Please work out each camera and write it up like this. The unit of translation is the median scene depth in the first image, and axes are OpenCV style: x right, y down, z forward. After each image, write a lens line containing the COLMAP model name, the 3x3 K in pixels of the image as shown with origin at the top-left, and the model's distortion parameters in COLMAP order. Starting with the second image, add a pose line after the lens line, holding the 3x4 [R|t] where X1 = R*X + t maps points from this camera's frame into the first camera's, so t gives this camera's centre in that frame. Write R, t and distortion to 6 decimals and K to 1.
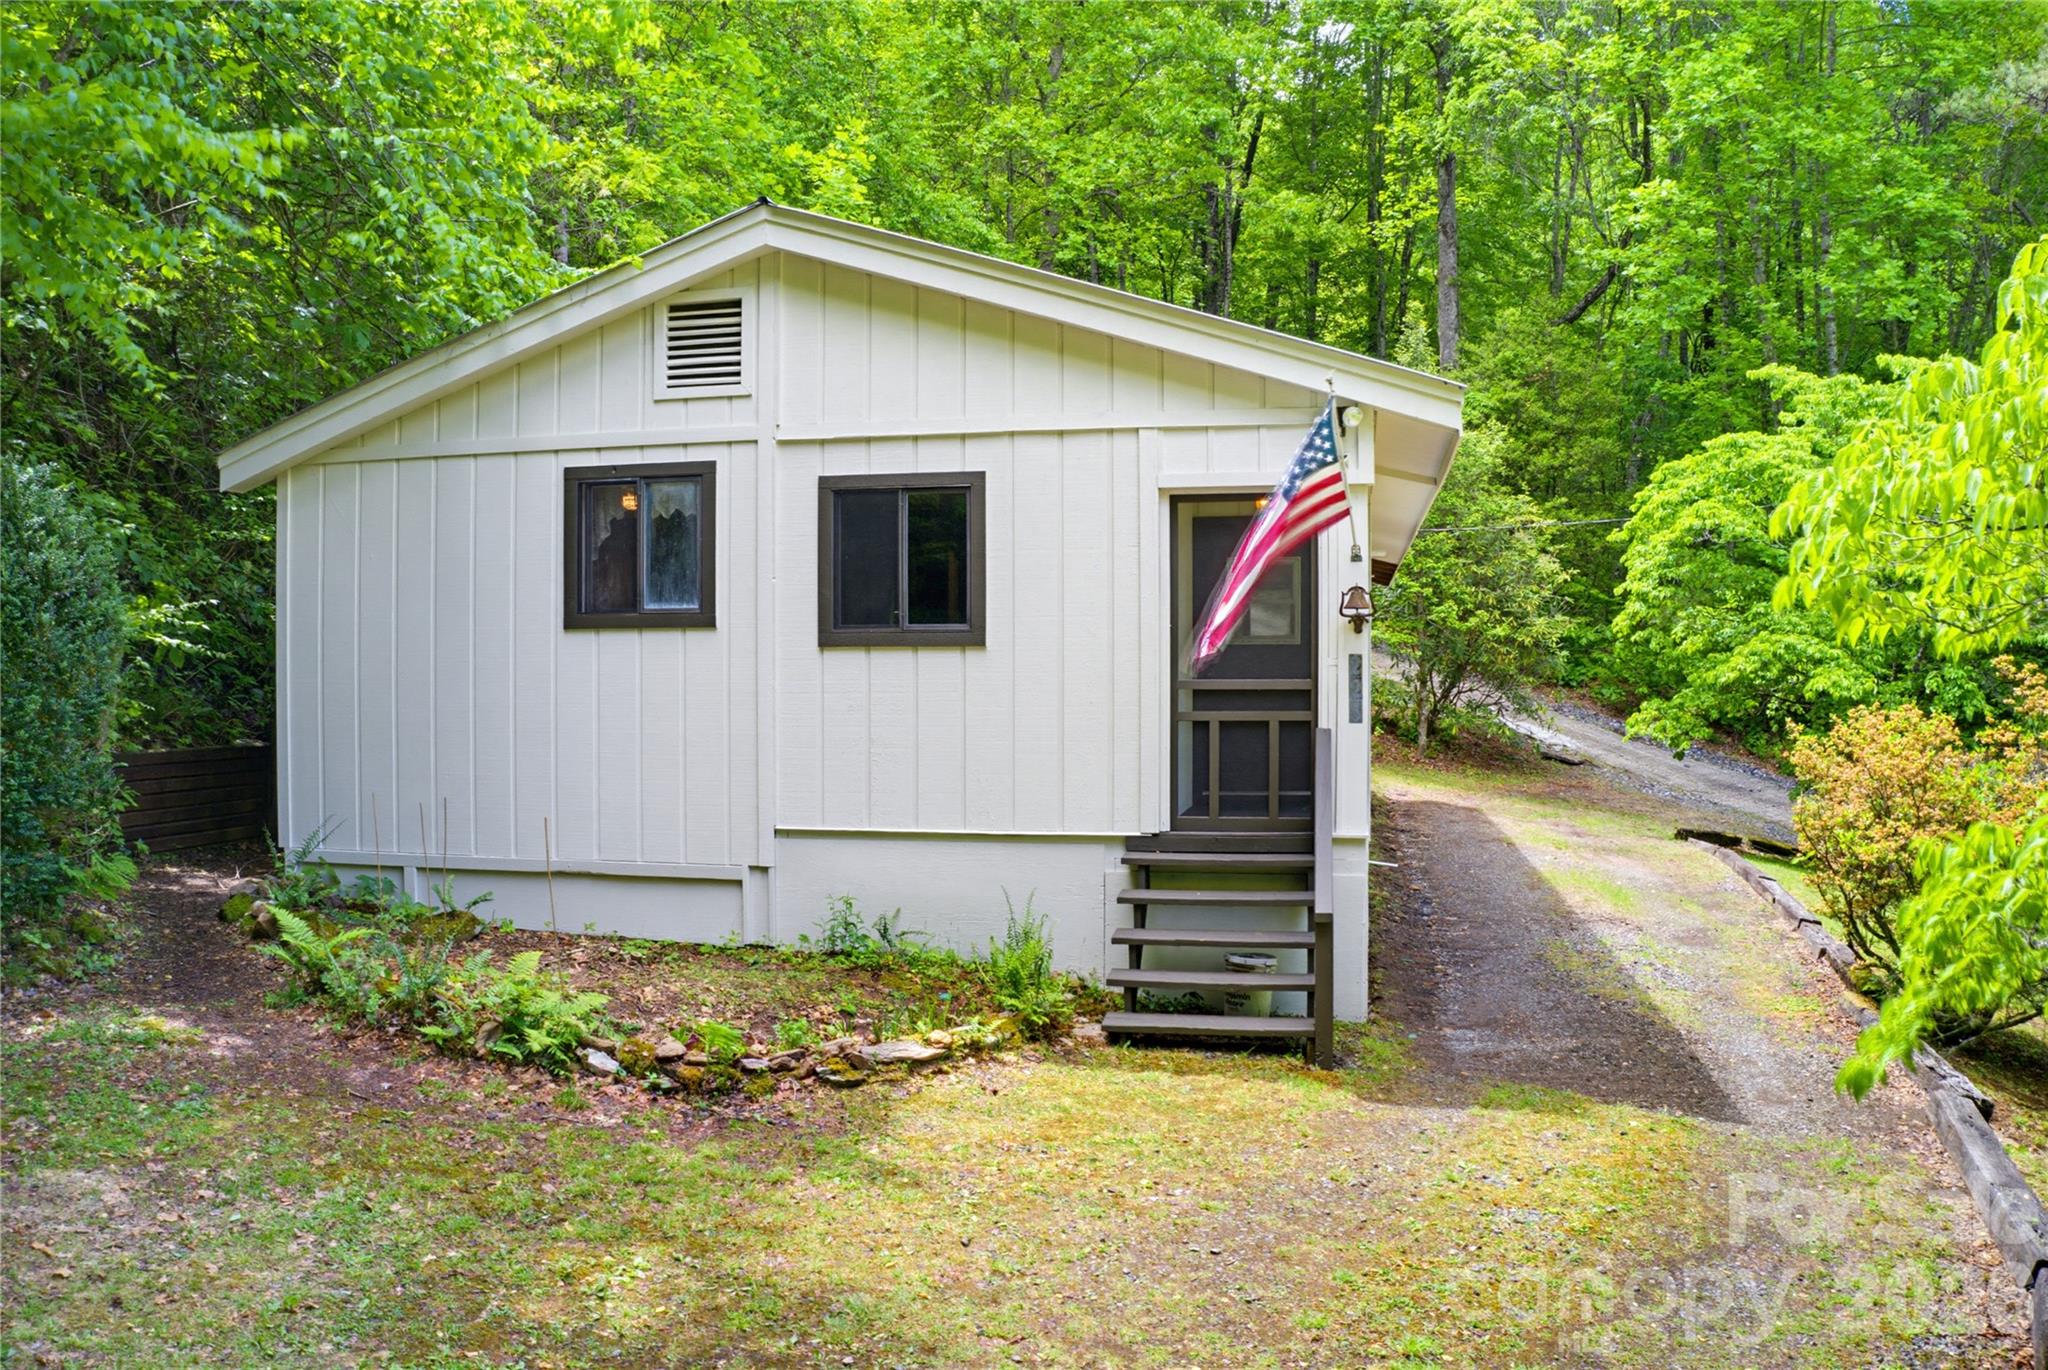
lens RADIAL K [[1653.9, 0, 1033.5], [0, 1653.9, 691.8], [0, 0, 1]] dist [-0.127116, -0.003989]
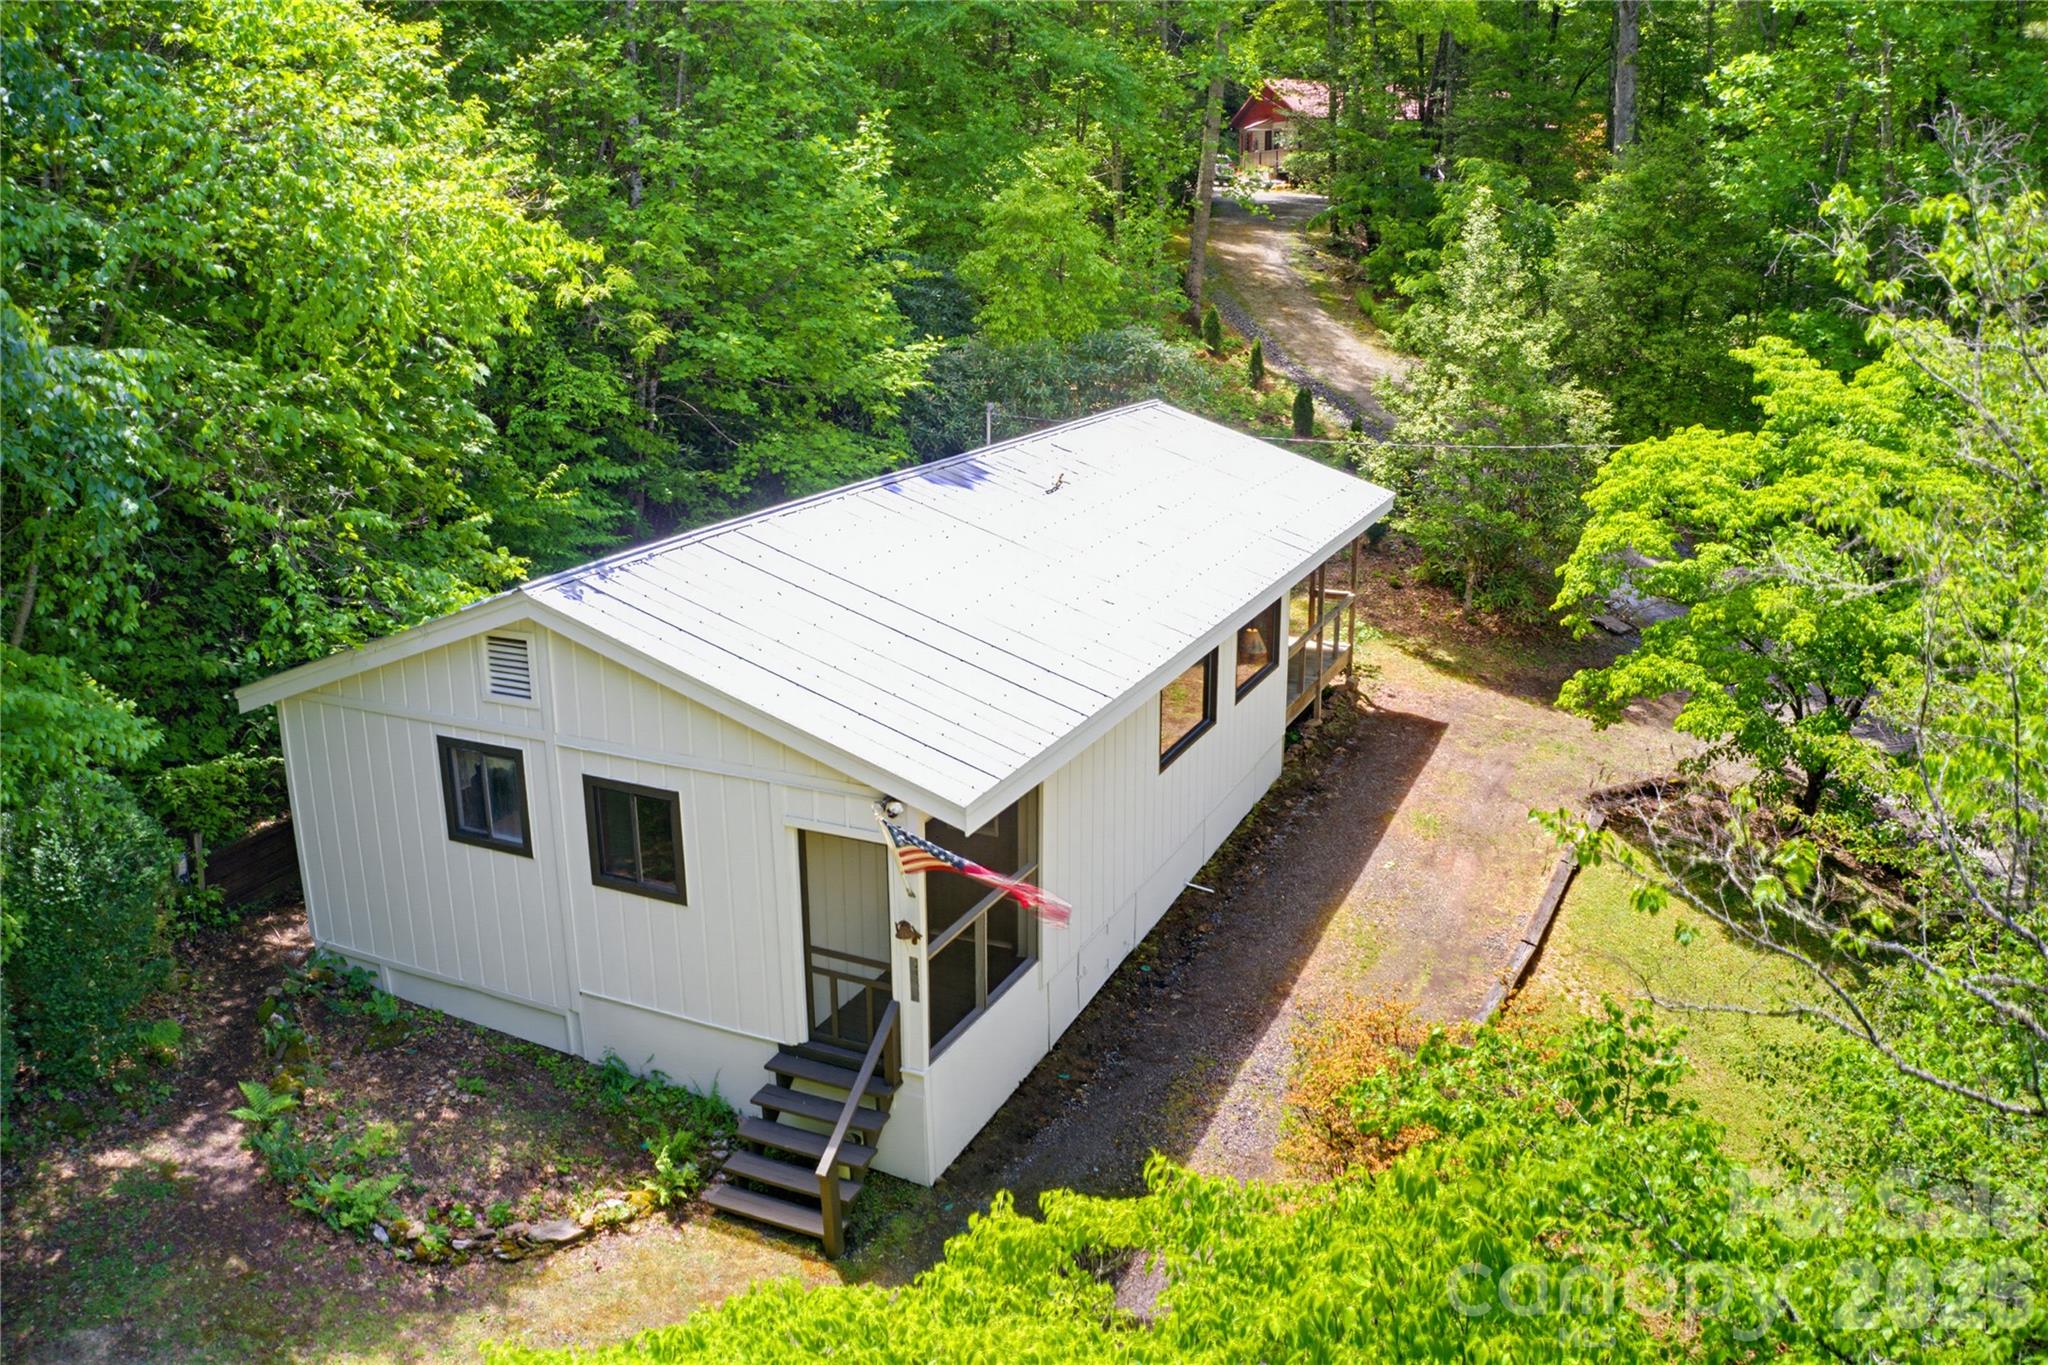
lens RADIAL K [[1653.9, 0, 1033.5], [0, 1653.9, 689.3], [0, 0, 1]] dist [-0.127116, -0.003989]
pose [[0.968686, 0.072050, -0.237605, 0.575804], [0.002801, 0.953739, 0.300624, -0.622215], [0.248273, -0.291876, 0.923671, -0.183508]]
